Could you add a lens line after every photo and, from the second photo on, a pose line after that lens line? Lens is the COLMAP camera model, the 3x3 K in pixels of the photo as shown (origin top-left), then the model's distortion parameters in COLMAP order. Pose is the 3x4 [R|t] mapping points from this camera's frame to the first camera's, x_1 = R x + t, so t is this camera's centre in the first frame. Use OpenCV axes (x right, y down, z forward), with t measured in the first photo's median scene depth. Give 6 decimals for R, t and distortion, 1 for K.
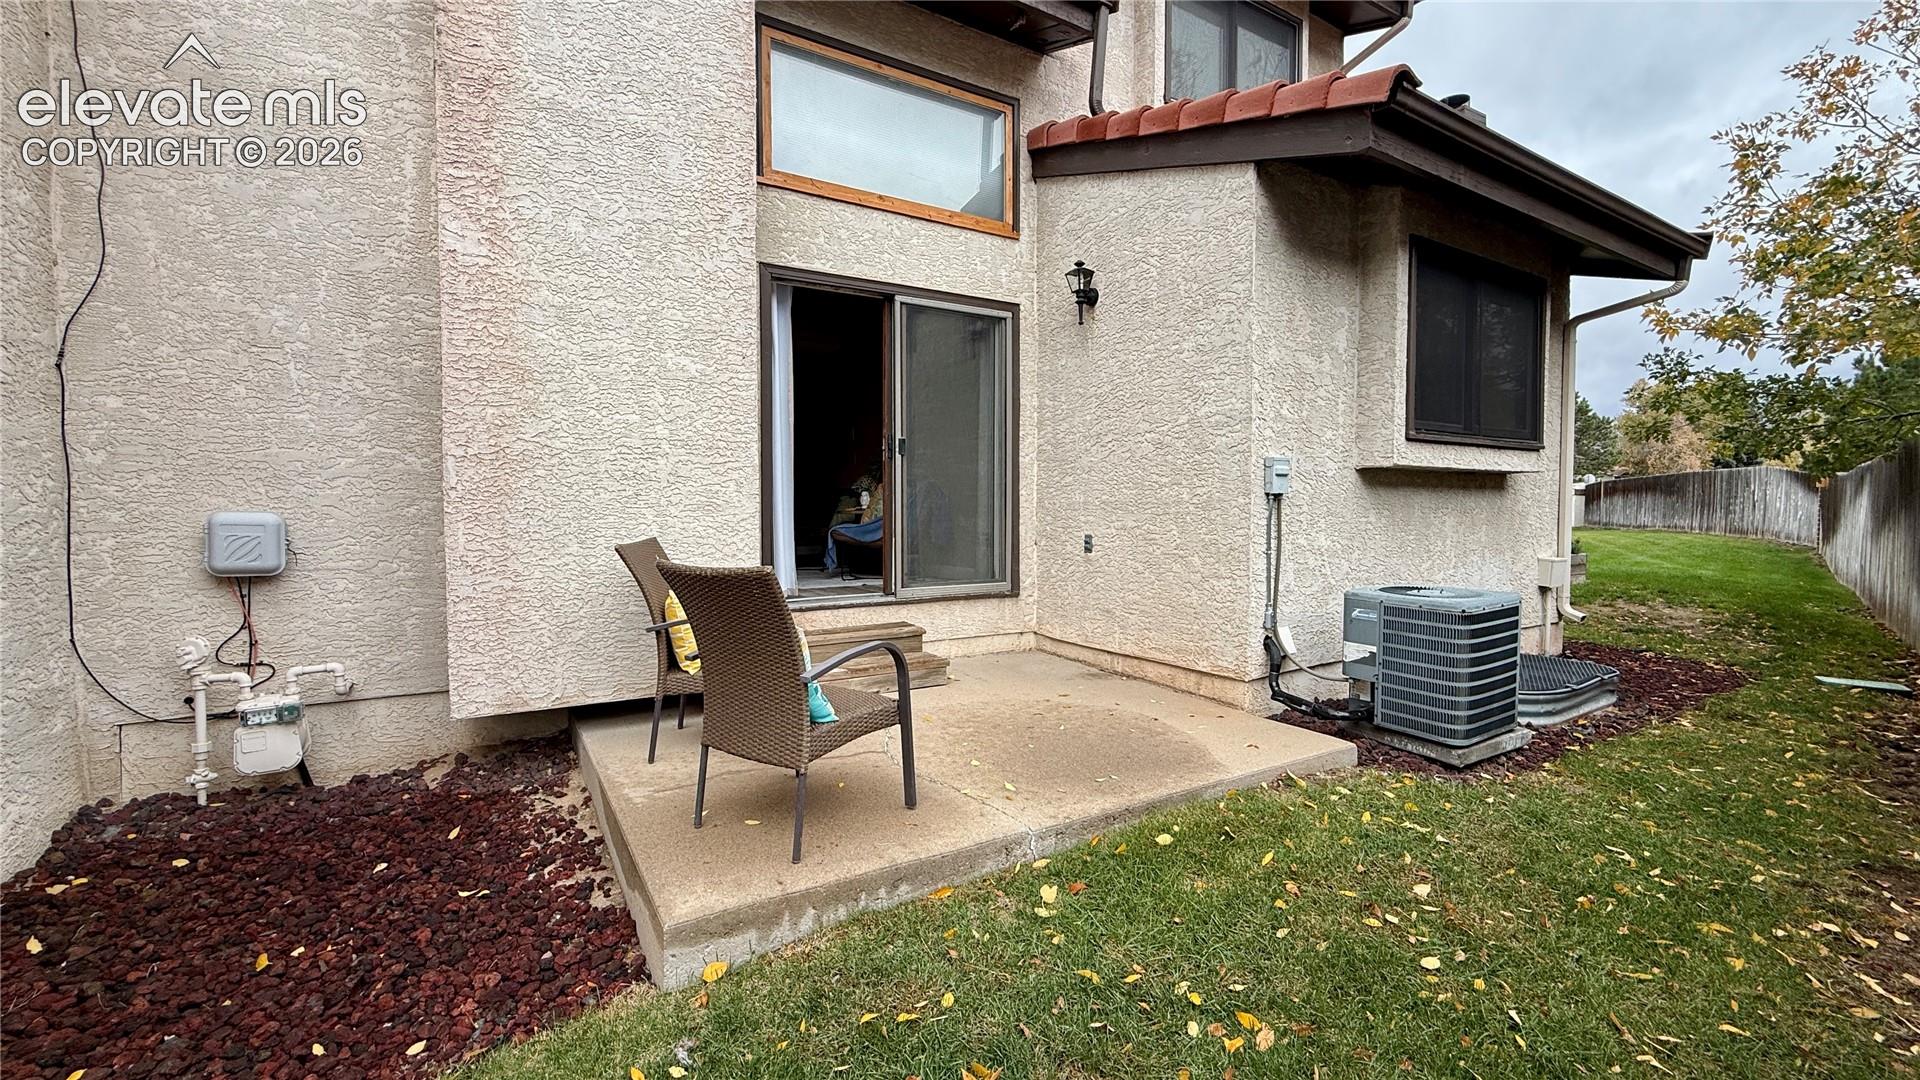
lens RADIAL K [[763.8, 0, 957.1], [0, 763.8, 538.8], [0, 0, 1]] dist [0.000286, 0.000007]
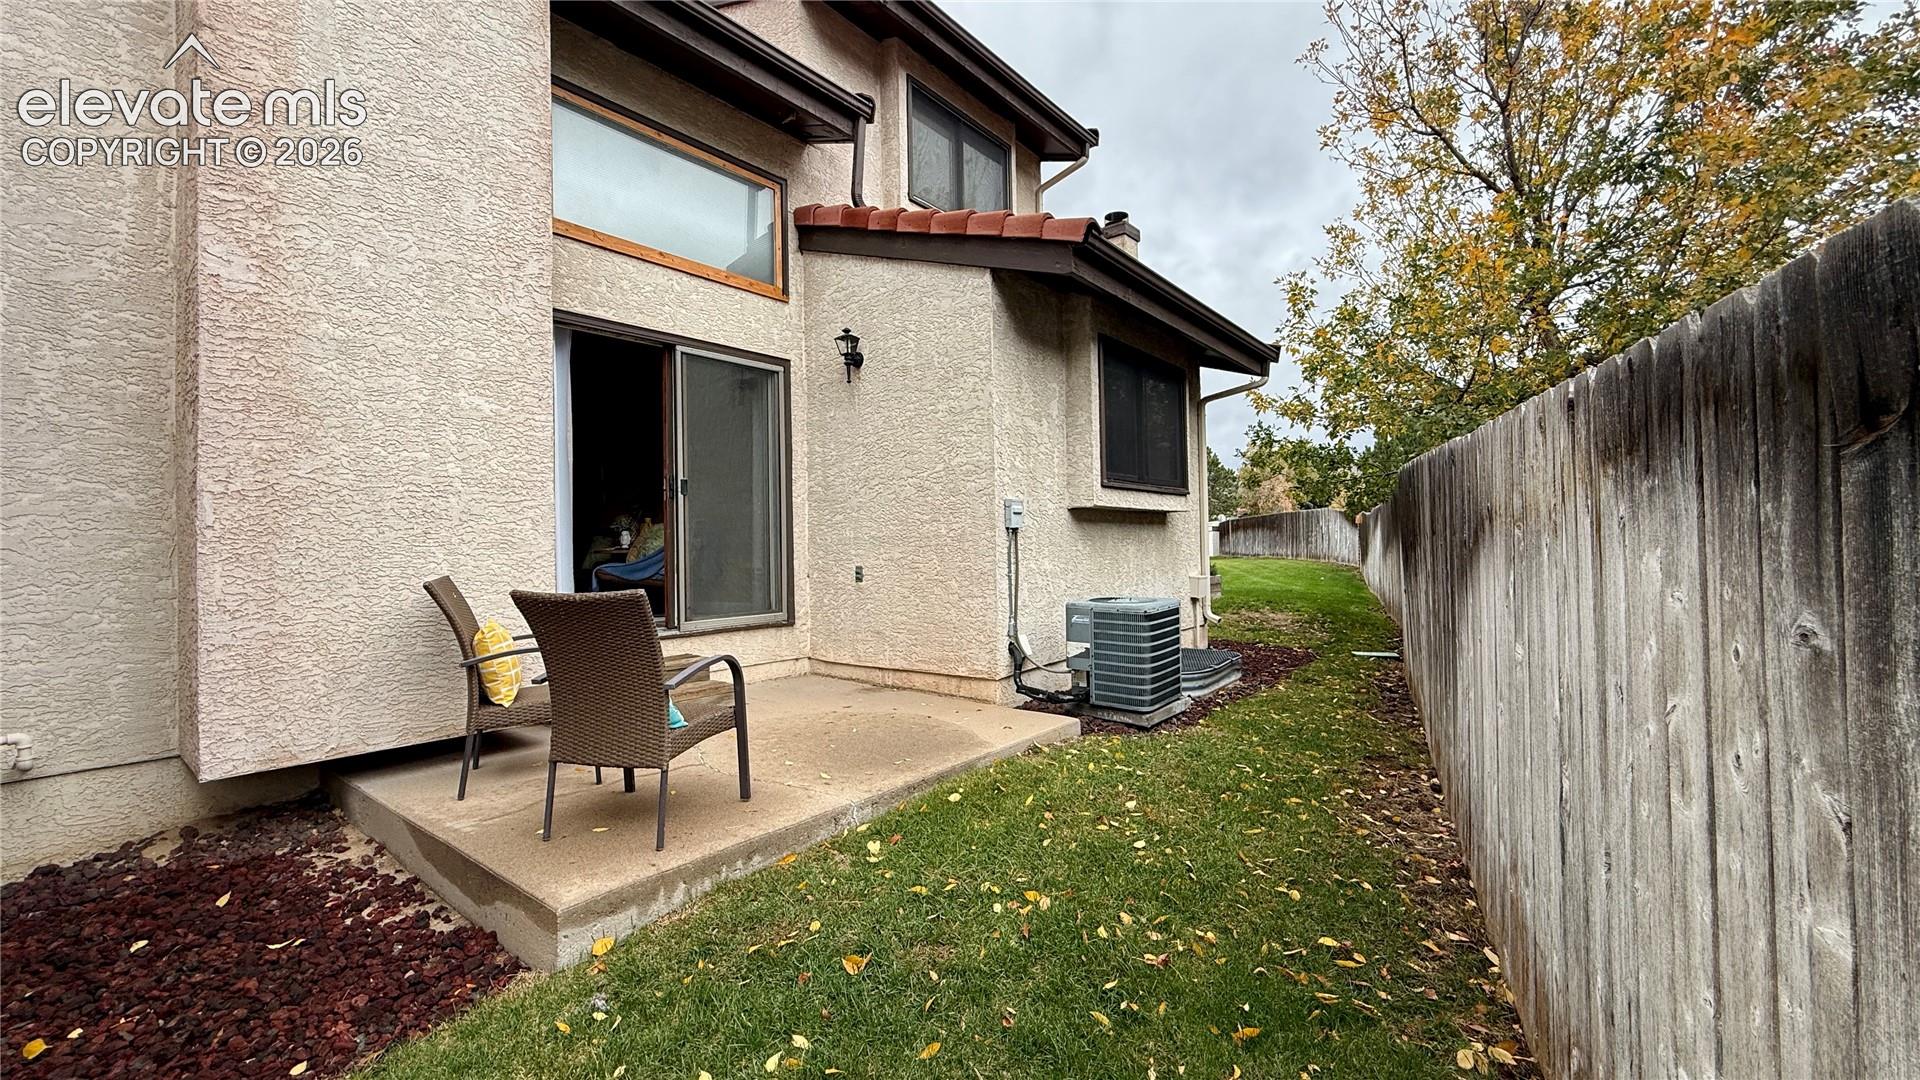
lens RADIAL K [[763.8, 0, 957.1], [0, 763.8, 538.8], [0, 0, 1]] dist [0.000286, 0.000007]
pose [[0.937272, -0.011939, 0.348394, -0.118590], [0.030413, 0.998403, -0.047603, 0.017204], [-0.347269, 0.055213, 0.936139, -0.157665]]
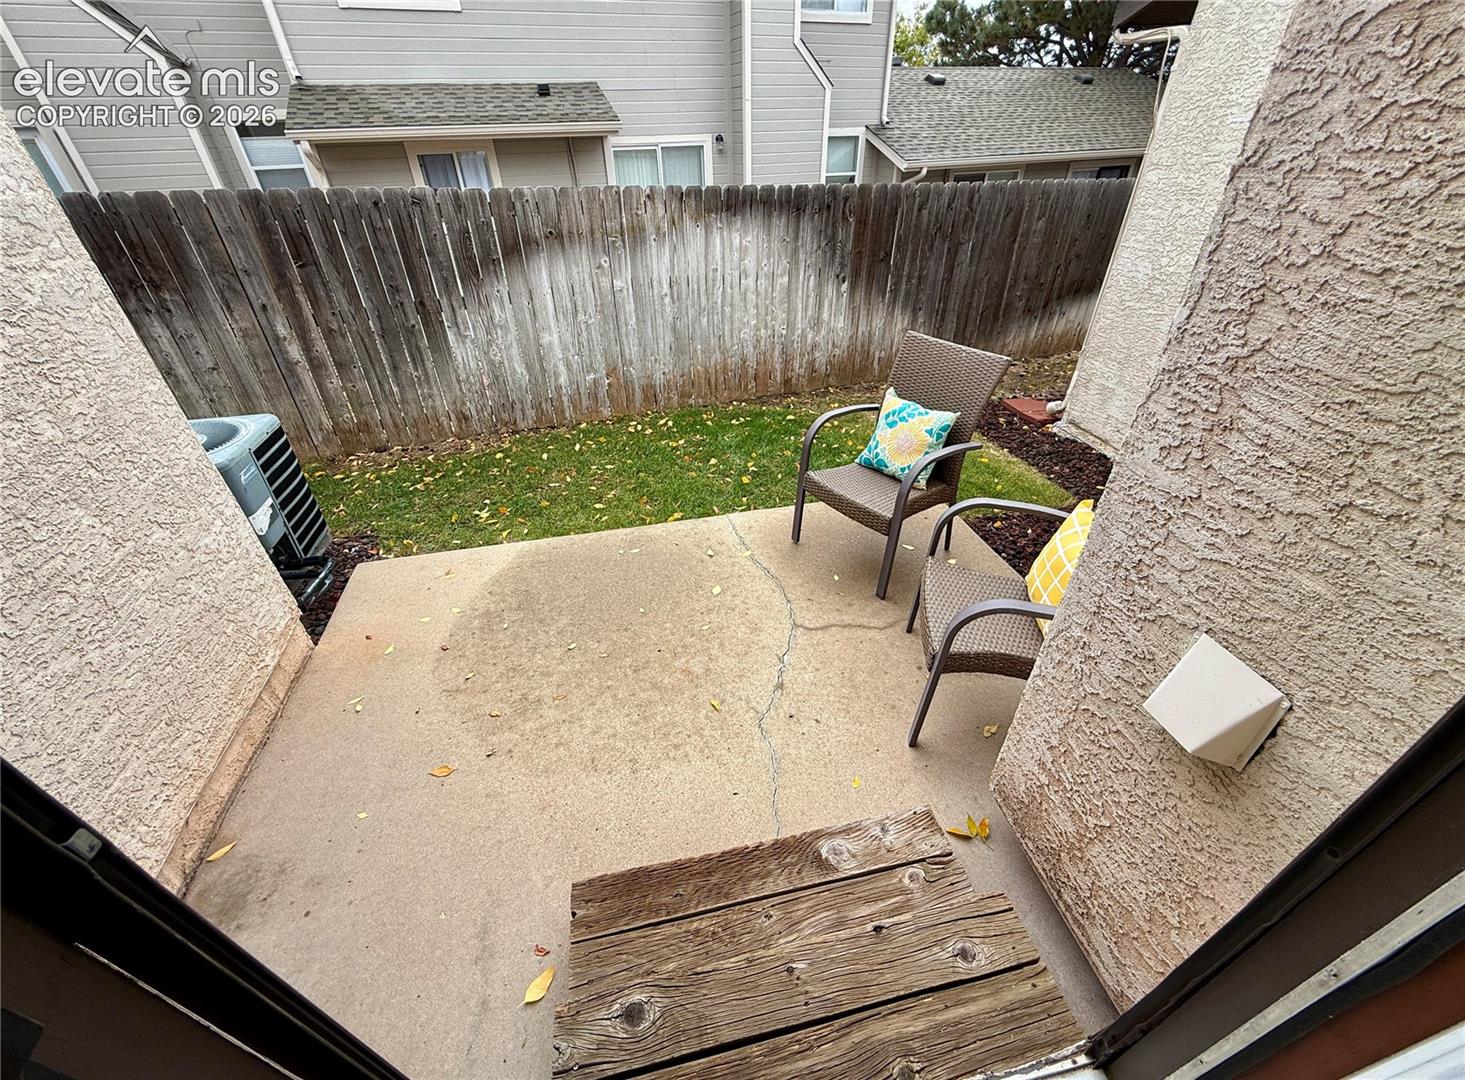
lens RADIAL K [[594.7, 0, 736.8], [0, 594.7, 551.1], [0, 0, 1]] dist [-0.000333, 0.000036]
pose [[-0.946638, -0.177232, 0.269193, -0.196890], [0.027692, 0.787413, 0.615803, -0.236574], [-0.321106, 0.590397, -0.740488, 1.387891]]
